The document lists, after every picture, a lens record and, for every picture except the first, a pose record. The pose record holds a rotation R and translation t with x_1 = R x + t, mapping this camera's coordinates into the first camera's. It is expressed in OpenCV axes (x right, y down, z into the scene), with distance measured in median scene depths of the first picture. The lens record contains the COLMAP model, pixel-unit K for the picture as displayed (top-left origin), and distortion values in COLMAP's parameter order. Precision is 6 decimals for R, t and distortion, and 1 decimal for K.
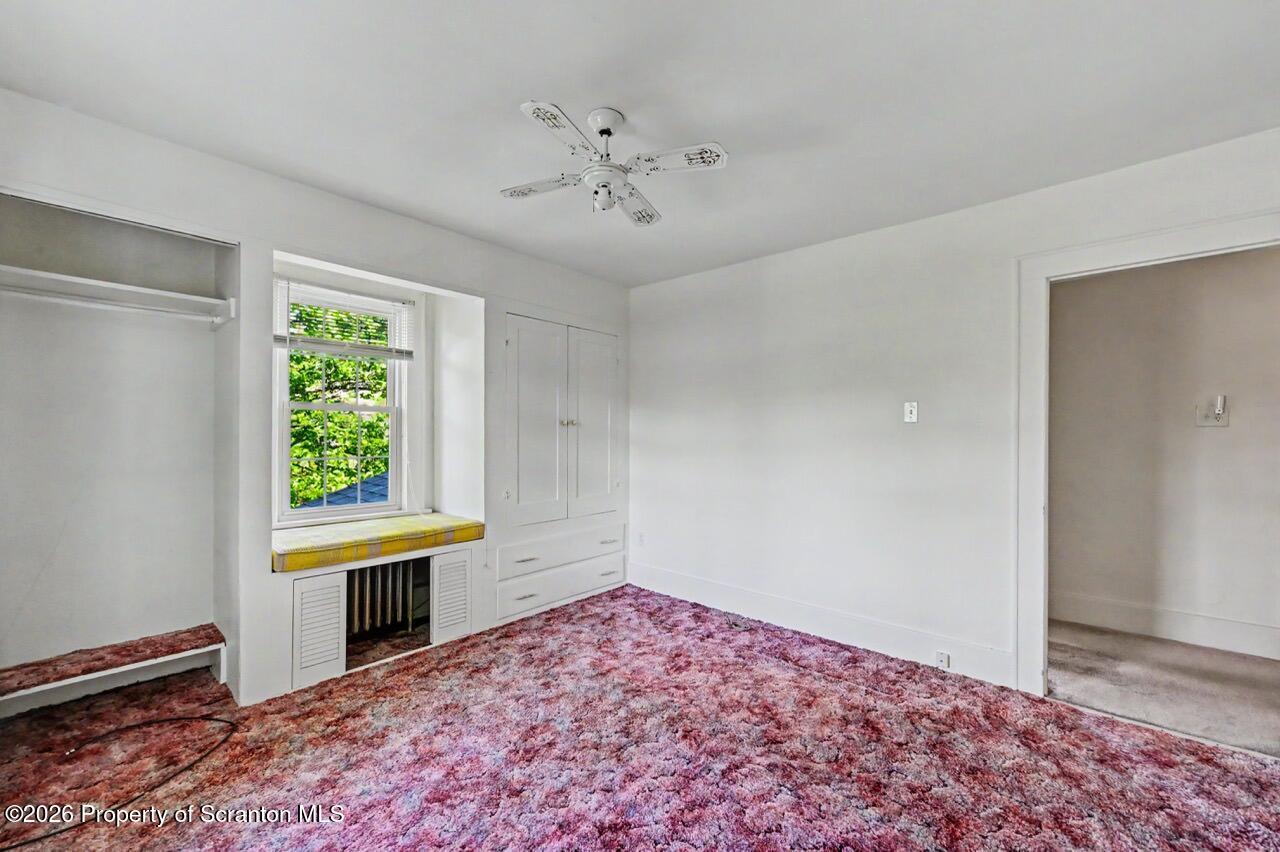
lens RADIAL K [[506.1, 0, 639.3], [0, 506.1, 432.3], [0, 0, 1]] dist [0.003268, 0.000116]
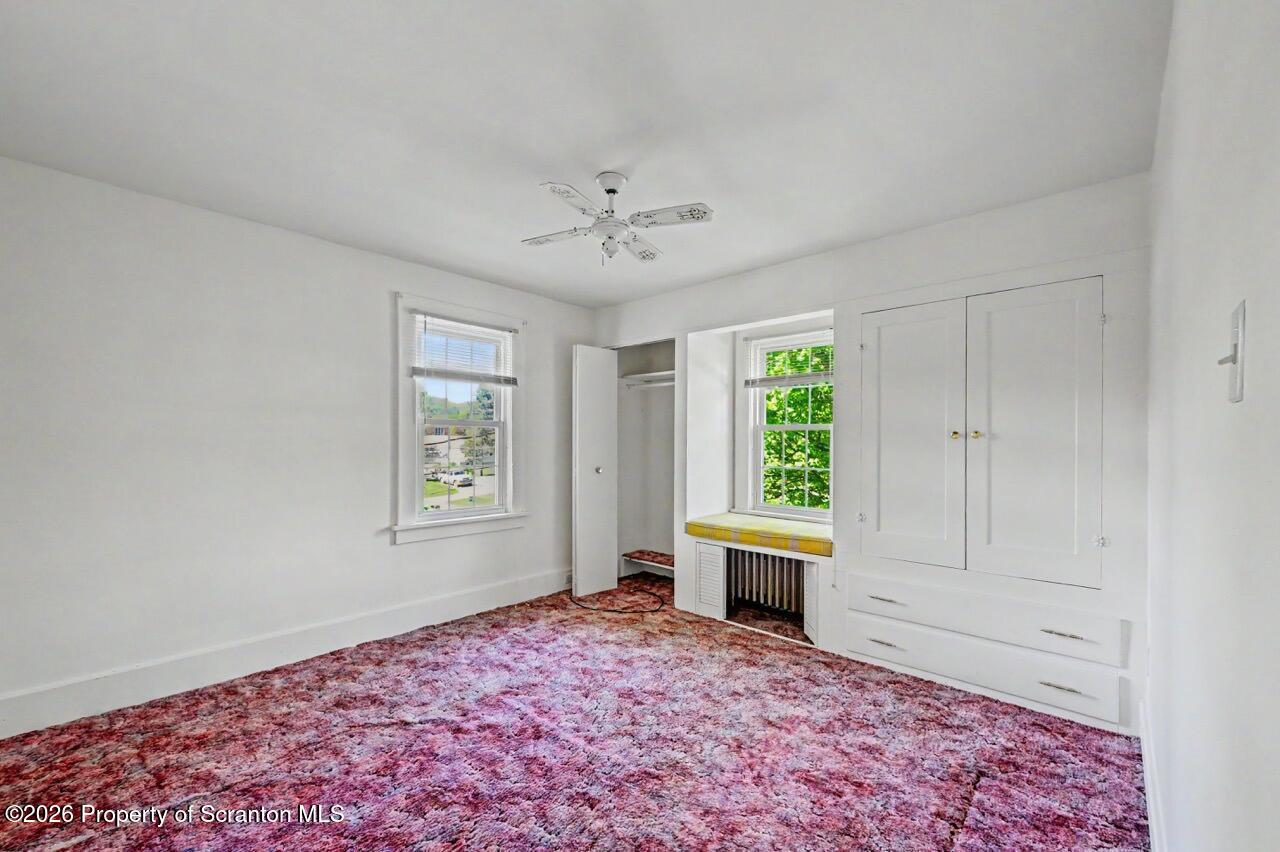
lens RADIAL K [[506.1, 0, 639.3], [0, 506.1, 432.3], [0, 0, 1]] dist [0.003268, 0.000116]
pose [[-0.013792, -0.028684, -0.999493, 0.801733], [-0.001996, 0.999587, -0.028659, 0.000683], [0.999903, 0.001600, -0.013843, 0.768810]]
